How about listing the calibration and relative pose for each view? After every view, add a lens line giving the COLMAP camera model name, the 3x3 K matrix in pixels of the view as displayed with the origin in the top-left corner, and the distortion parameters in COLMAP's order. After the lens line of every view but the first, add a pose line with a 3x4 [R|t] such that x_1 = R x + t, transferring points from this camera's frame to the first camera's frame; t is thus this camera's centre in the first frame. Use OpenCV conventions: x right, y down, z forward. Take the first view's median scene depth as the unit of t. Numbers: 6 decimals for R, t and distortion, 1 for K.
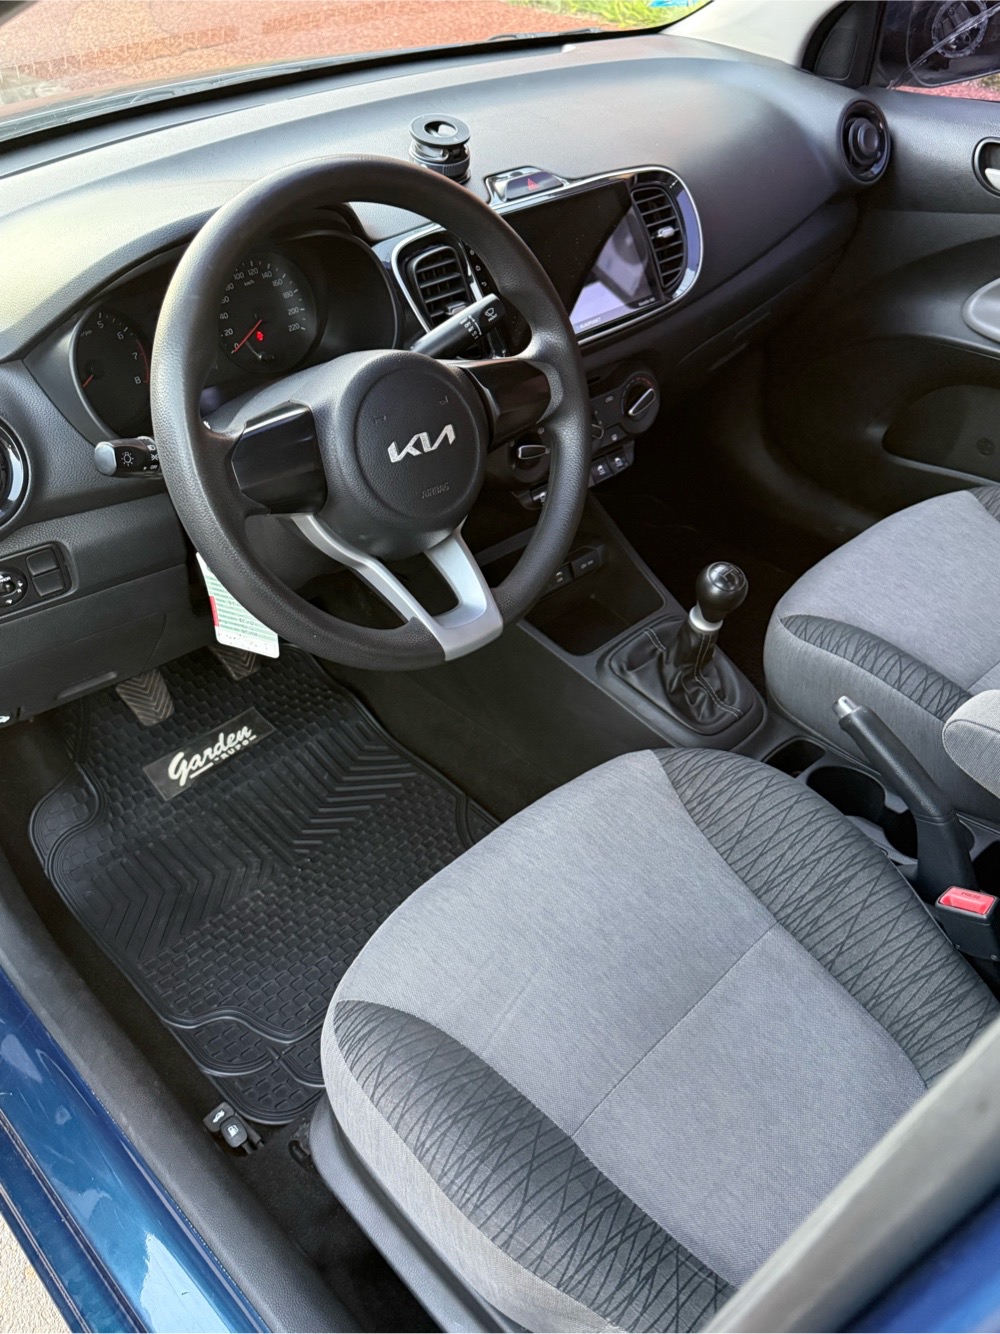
lens RADIAL K [[1148.1, 0, 502.4], [0, 1148.1, 672.3], [0, 0, 1]] dist [0.102802, -0.163515]
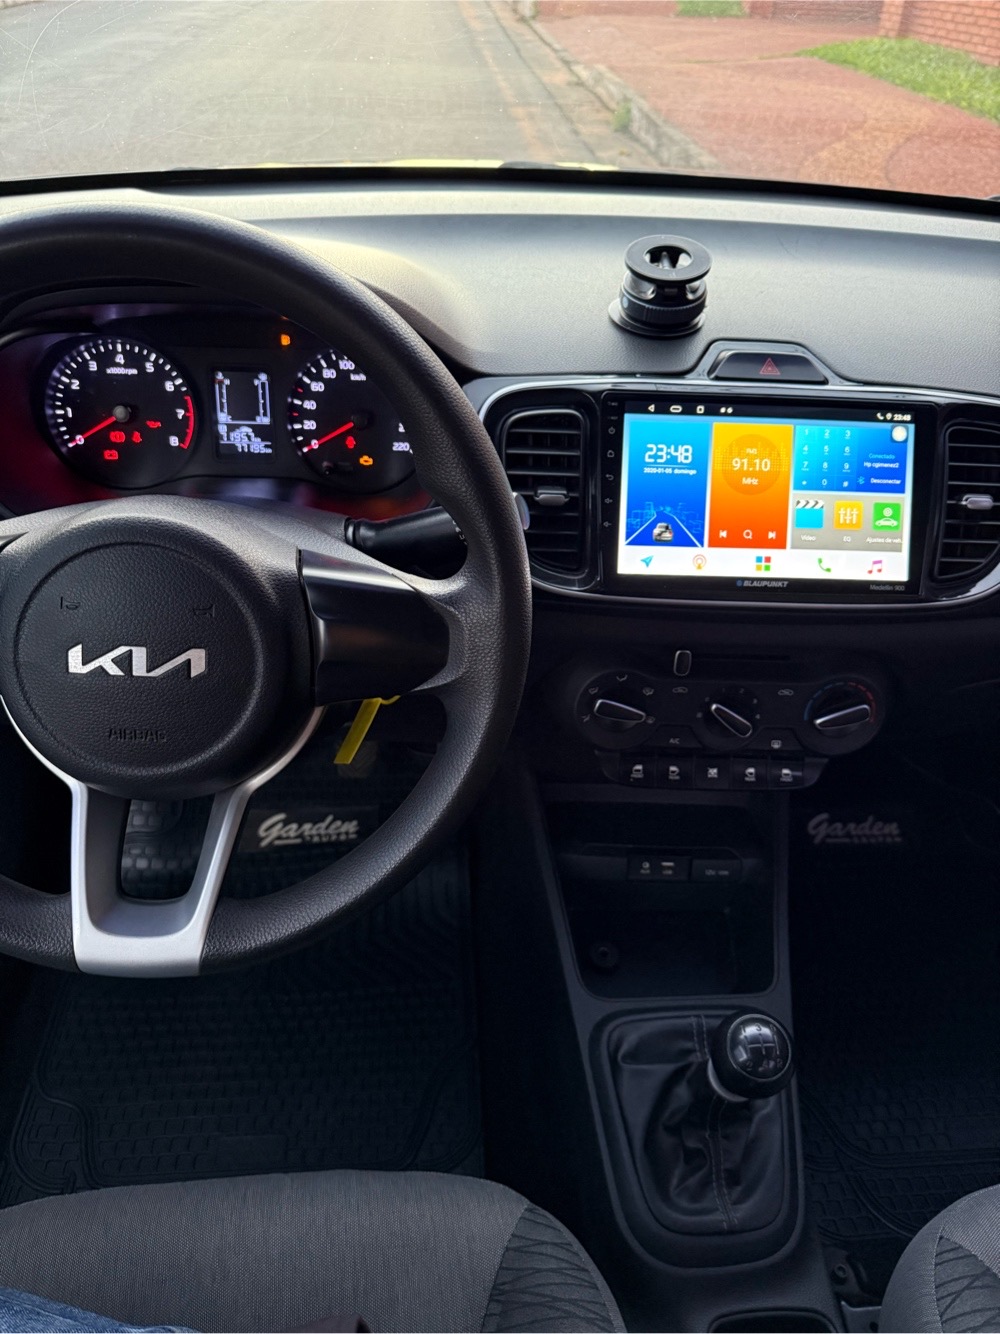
lens RADIAL K [[985.0, 0, 477.2], [0, 985.0, 661.3], [0, 0, 1]] dist [0.042857, -0.038324]
pose [[0.771409, 0.425873, -0.472822, 0.219762], [-0.447487, 0.891327, 0.072748, -0.213778], [0.452420, 0.155463, 0.878150, 0.404408]]
